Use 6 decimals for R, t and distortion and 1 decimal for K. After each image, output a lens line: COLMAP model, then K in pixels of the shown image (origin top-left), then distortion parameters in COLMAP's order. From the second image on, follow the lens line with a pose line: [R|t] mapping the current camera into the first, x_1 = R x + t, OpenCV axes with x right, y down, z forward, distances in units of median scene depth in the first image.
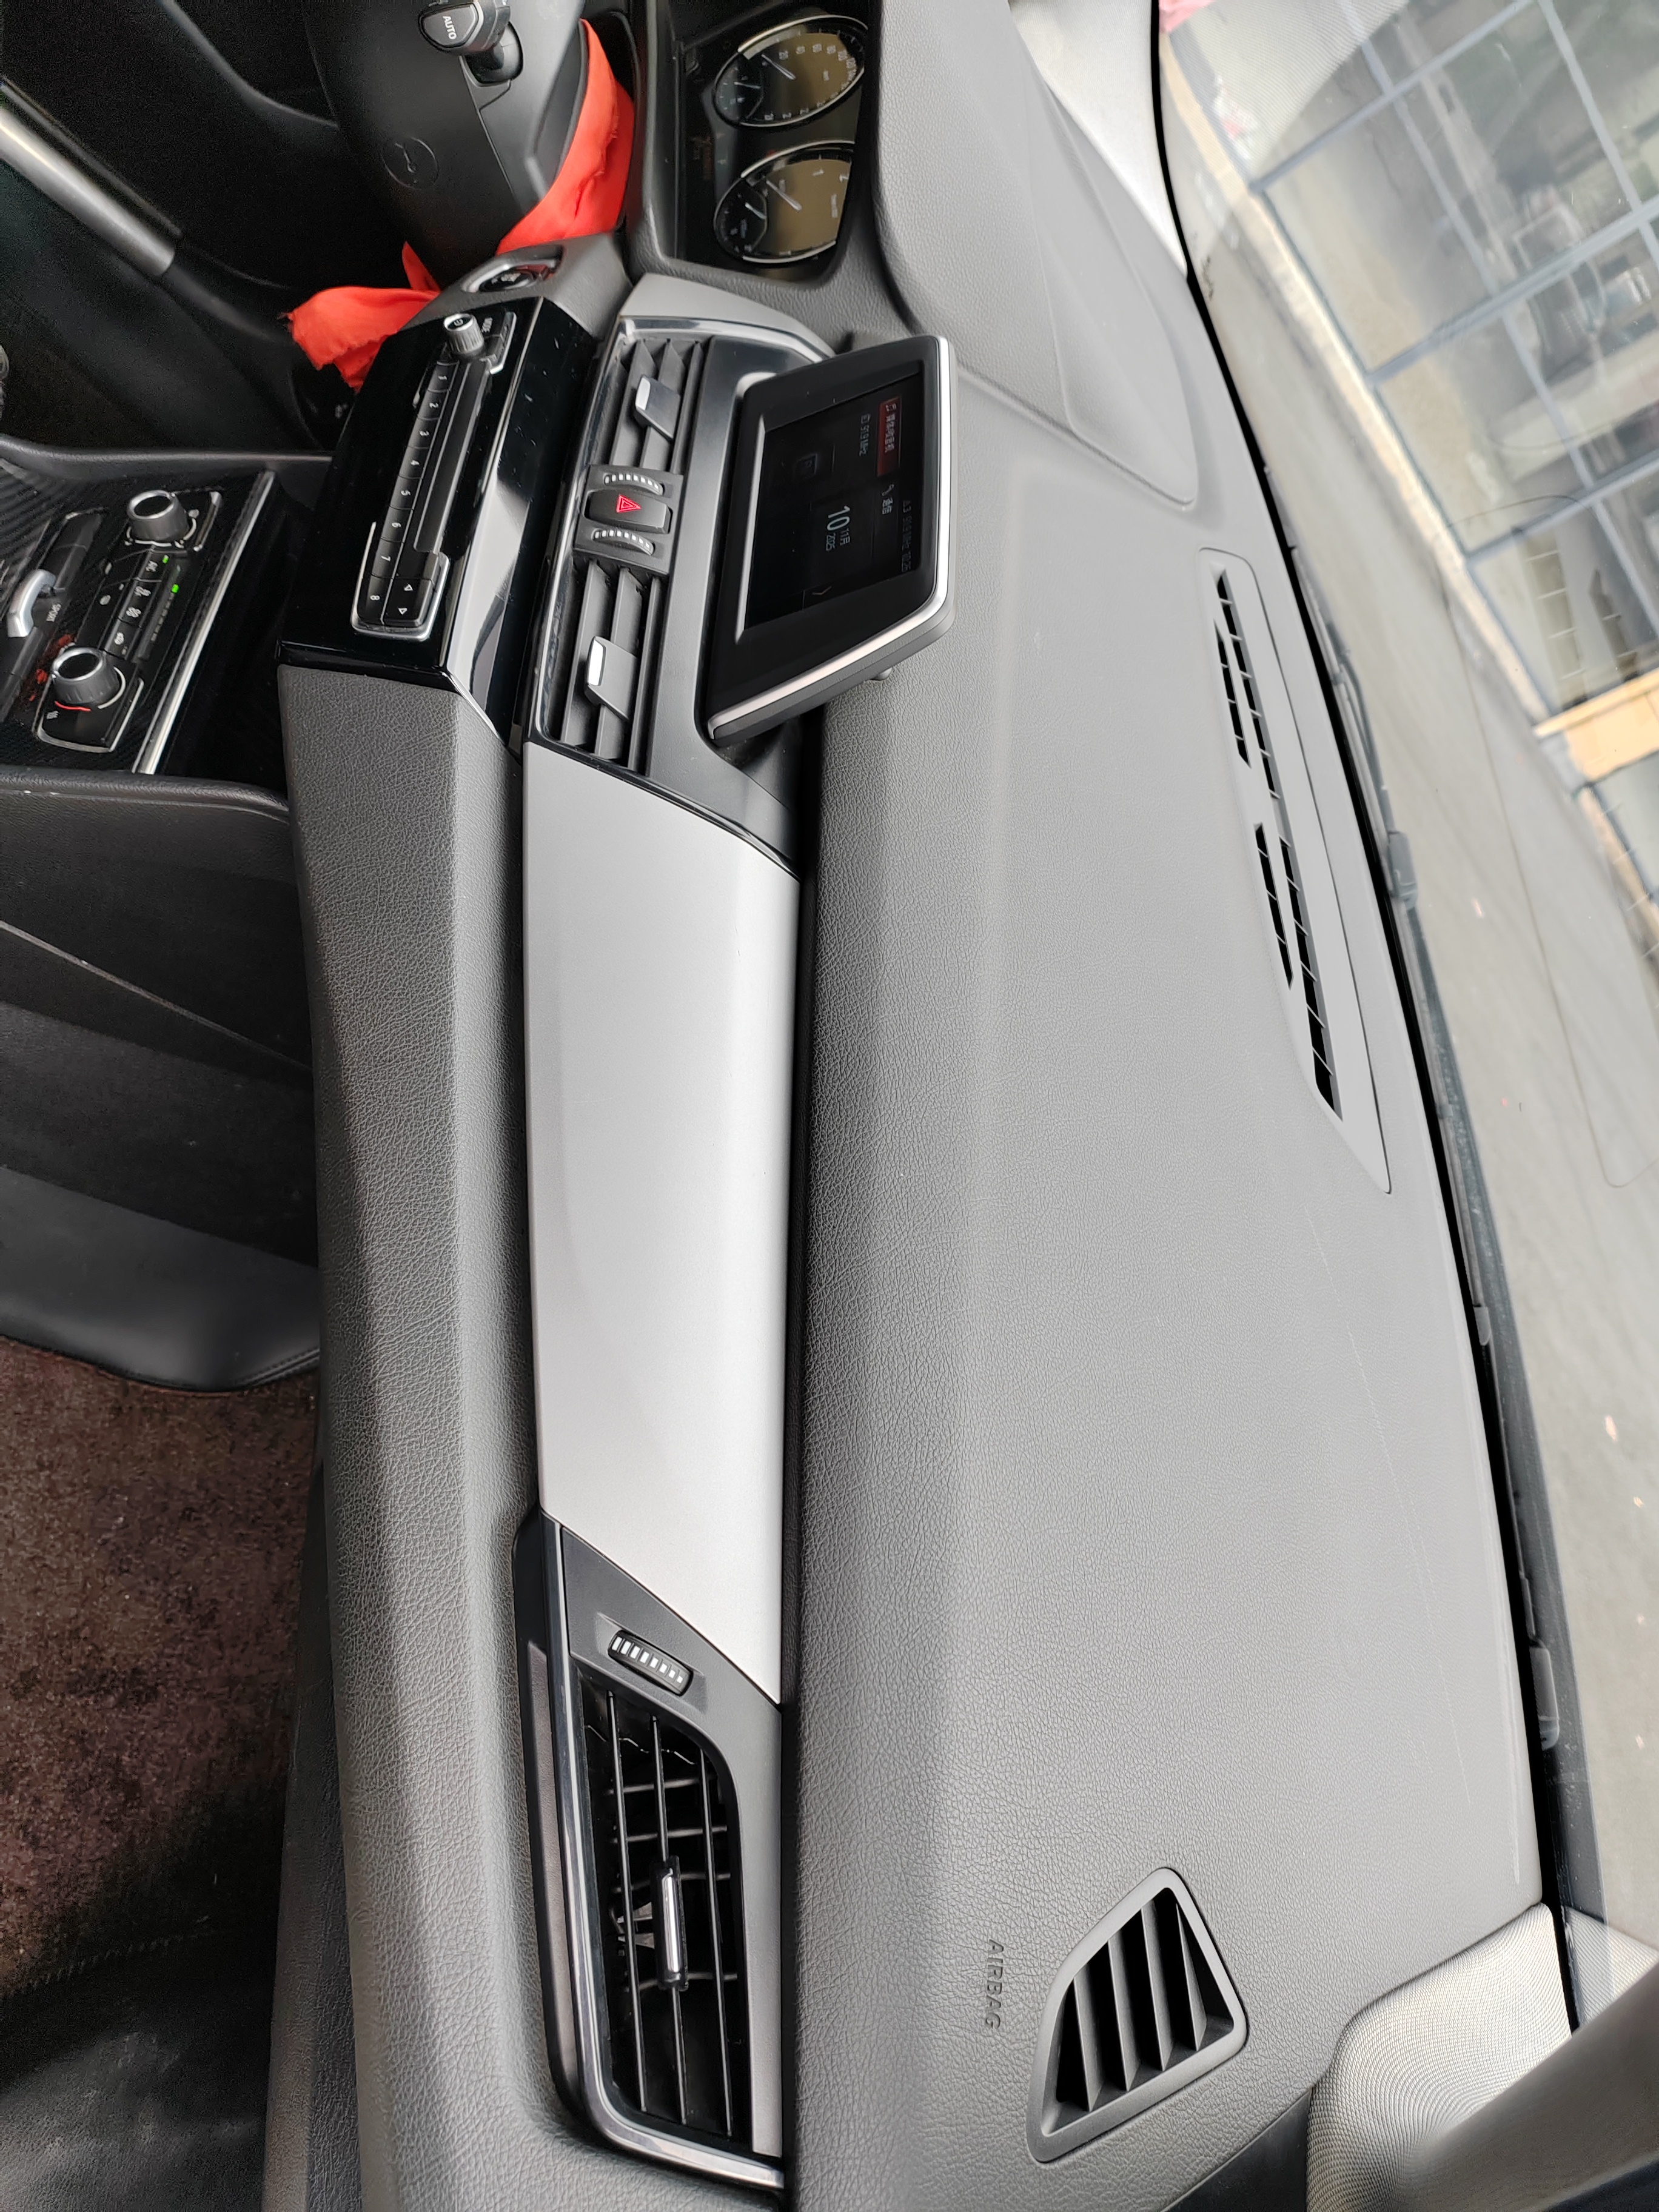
lens RADIAL K [[1716.6, 0, 832.7], [0, 1716.6, 1101.8], [0, 0, 1]] dist [0.003556, 0.002596]
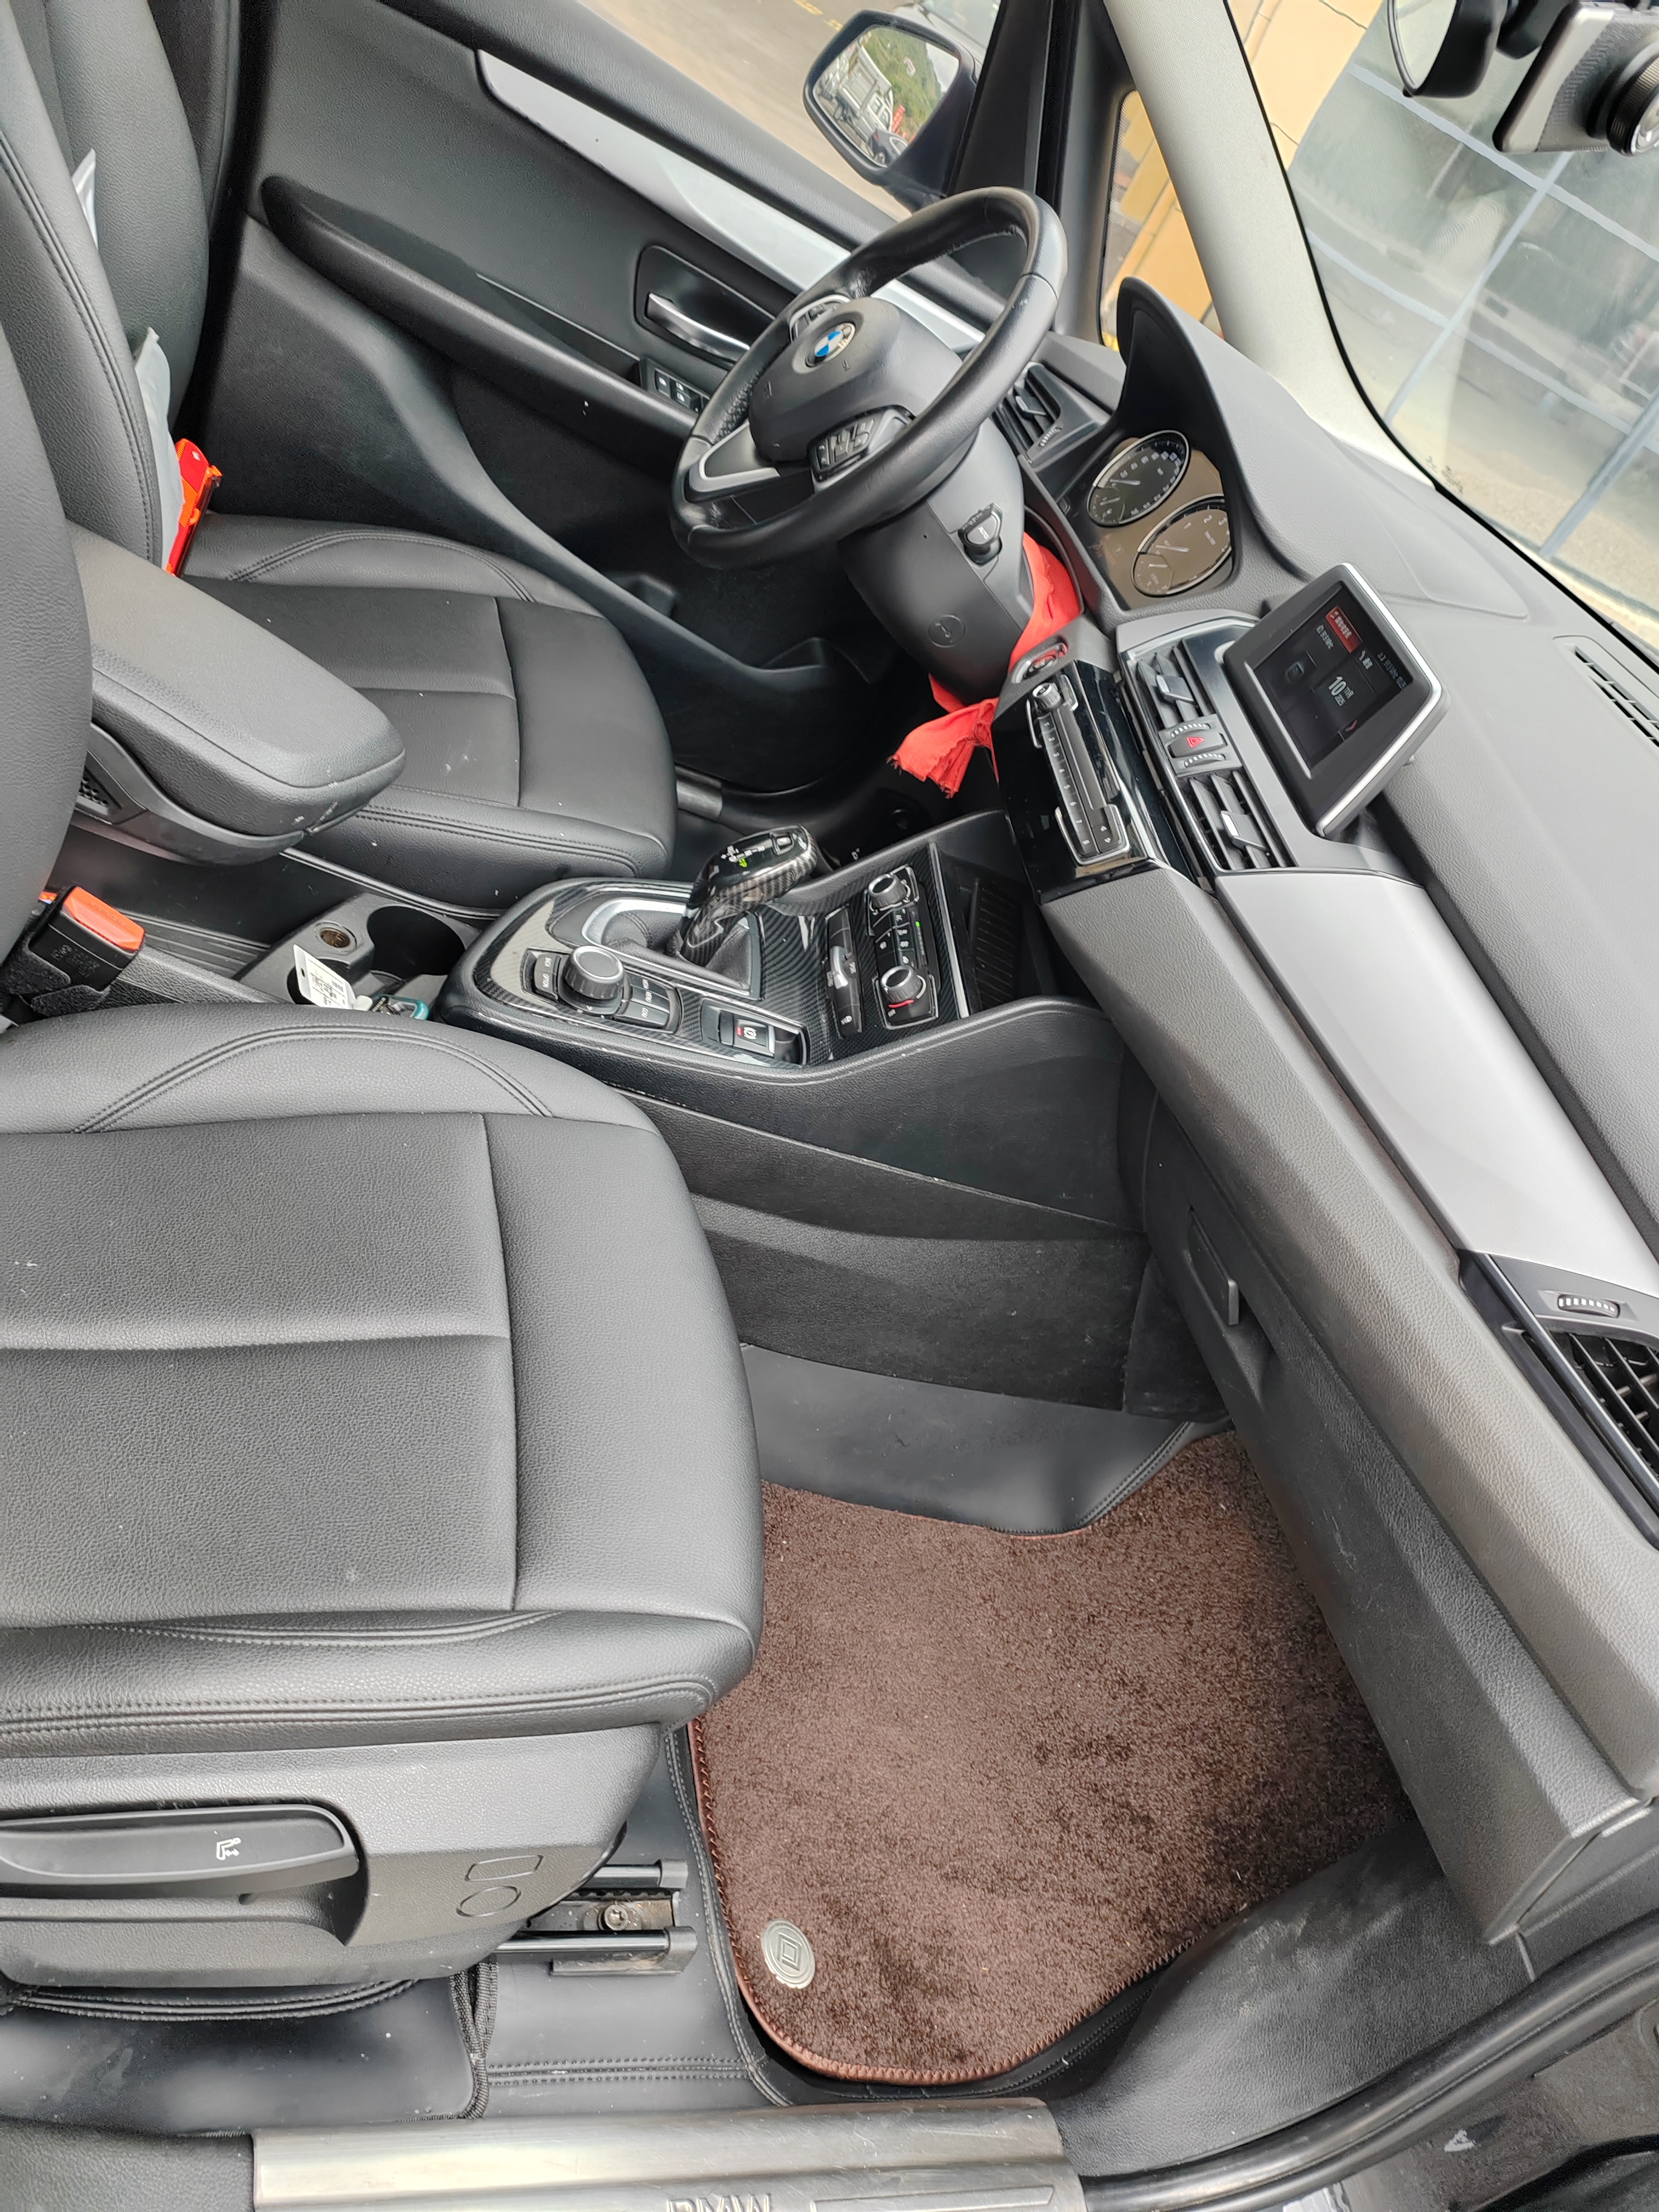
lens RADIAL K [[1705.4, 0, 824.6], [0, 1705.4, 1110.8], [0, 0, 1]] dist [0.014027, -0.012712]
pose [[0.907870, -0.376232, -0.184991, -0.247108], [0.323049, 0.909011, -0.263323, 0.228888], [0.267229, 0.179302, 0.946805, -0.434328]]
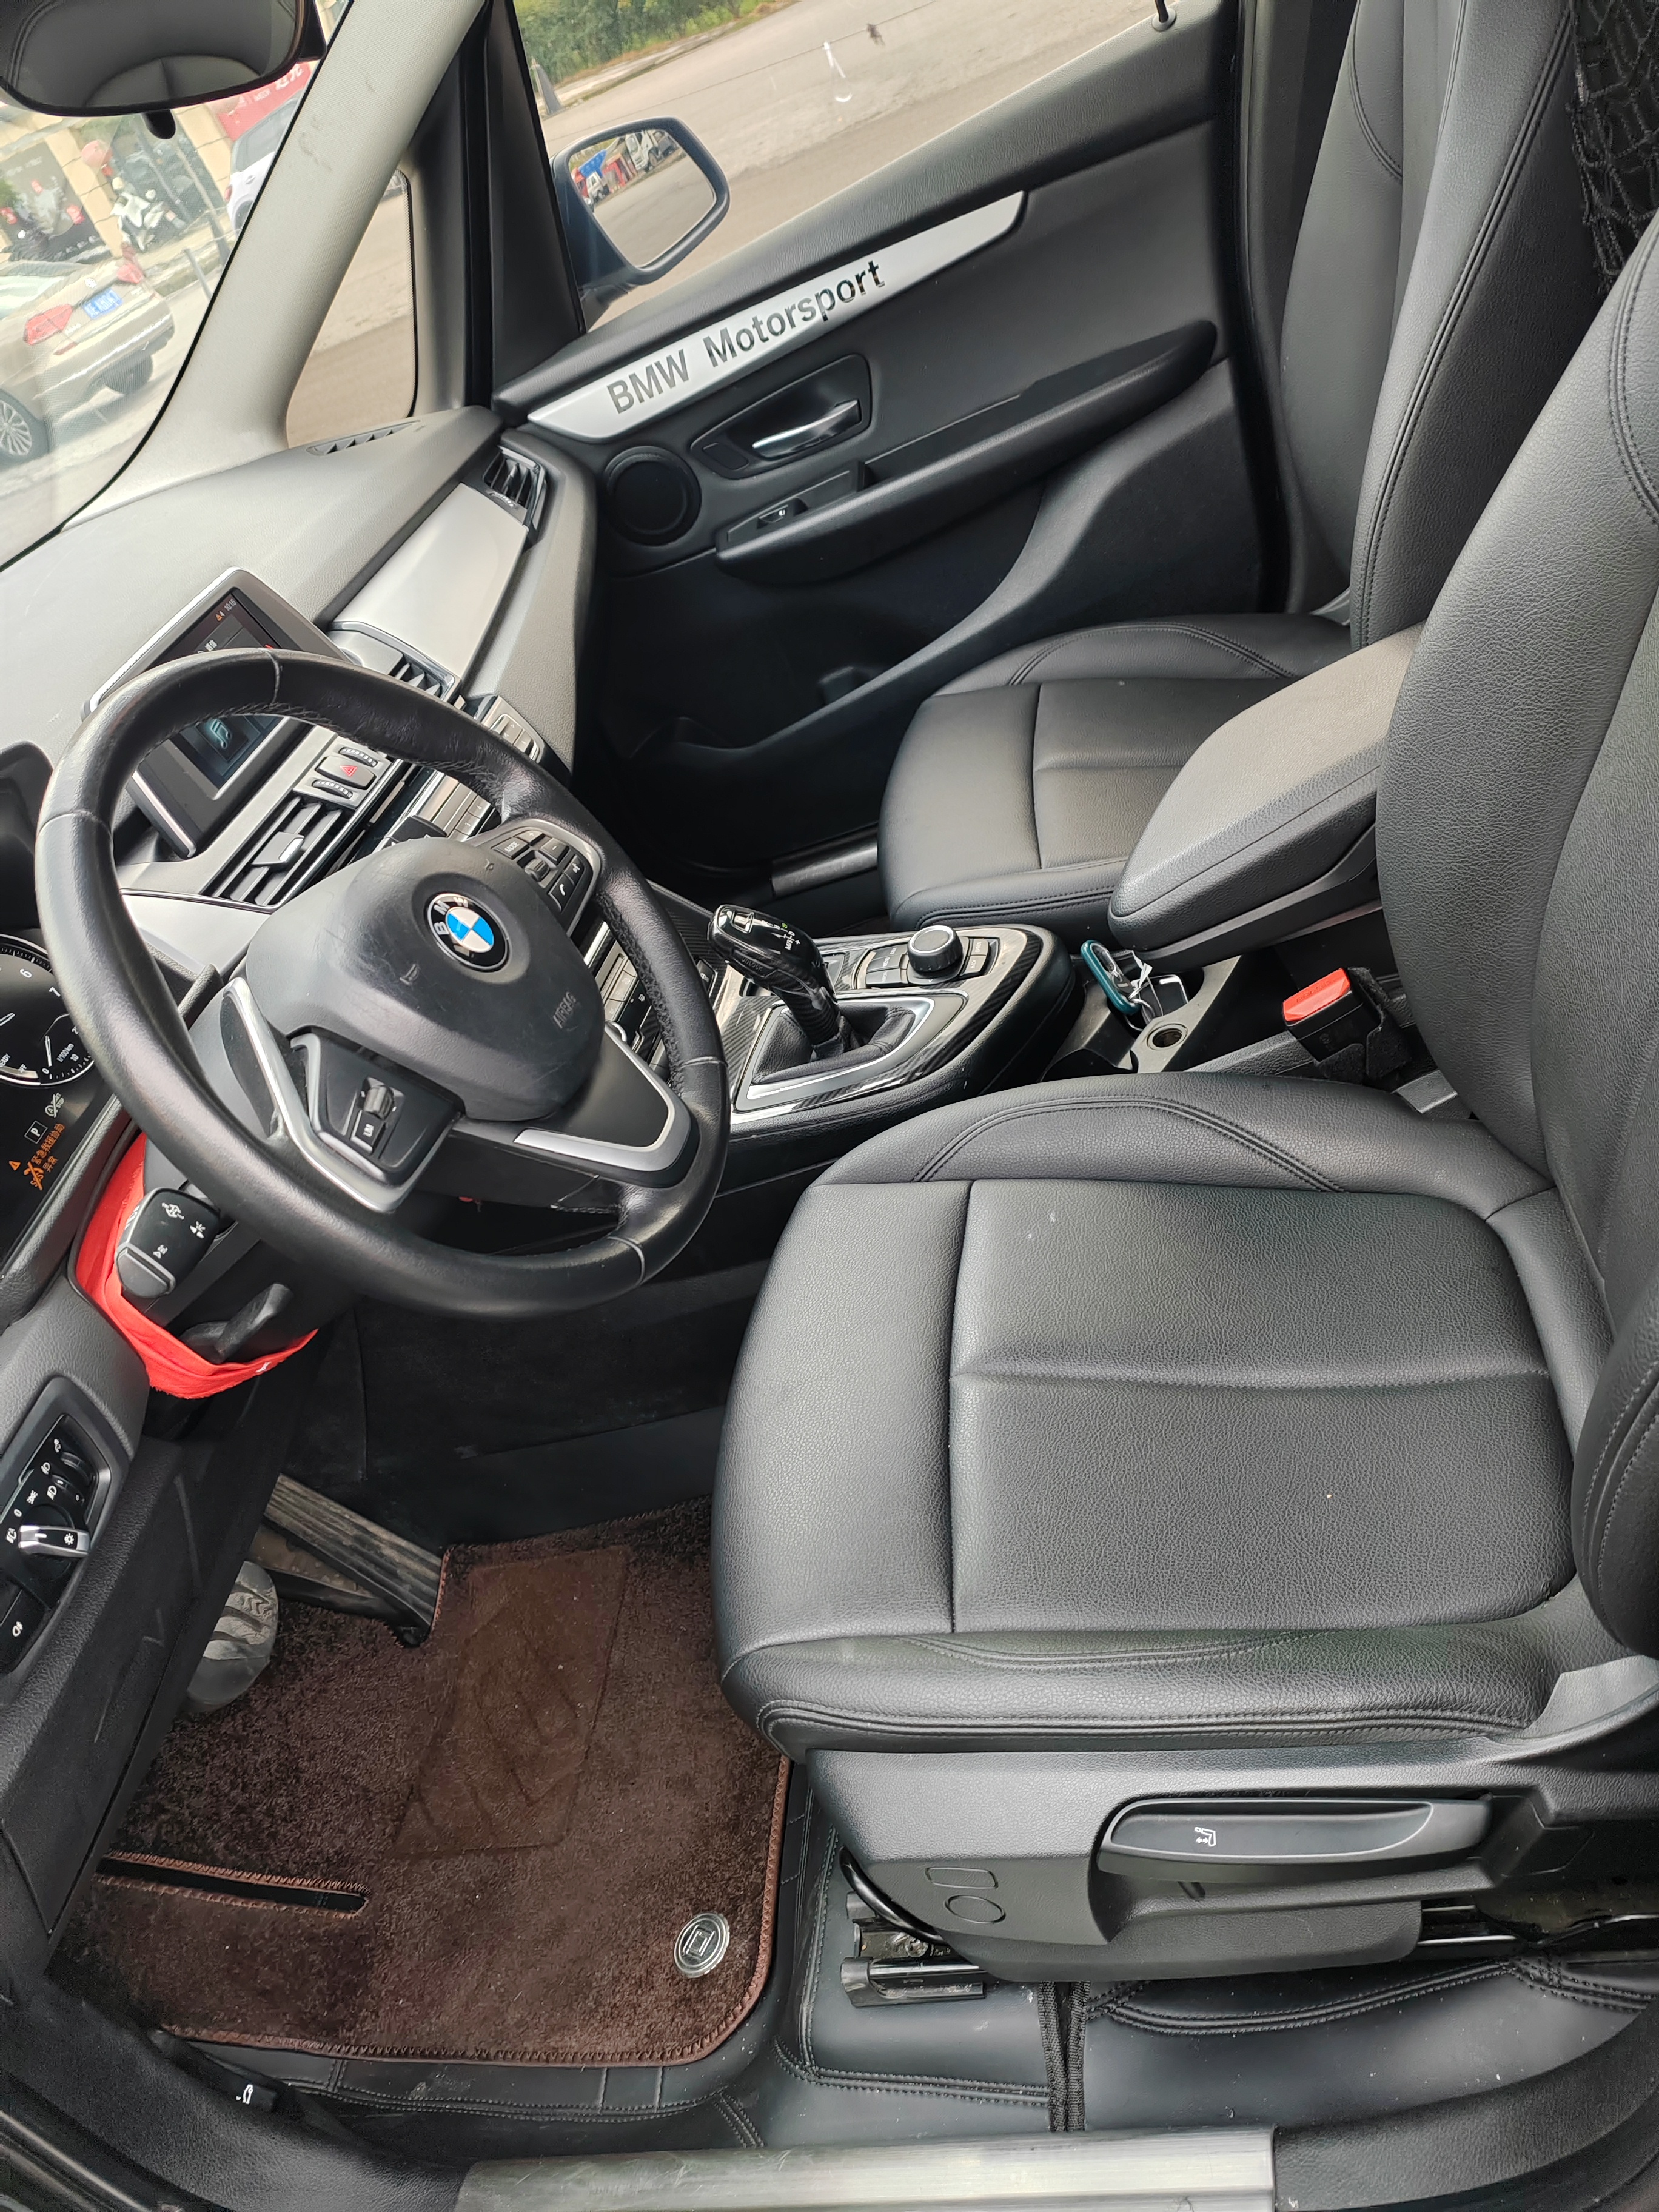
lens RADIAL K [[1698.3, 0, 829.5], [0, 1698.3, 1106.0], [0, 0, 1]] dist [0.009468, 0.002803]
pose [[-0.865416, -0.454613, -0.210670, -0.294197], [-0.110019, -0.237781, 0.965068, -1.839080], [-0.488825, 0.858363, 0.155764, 0.766518]]
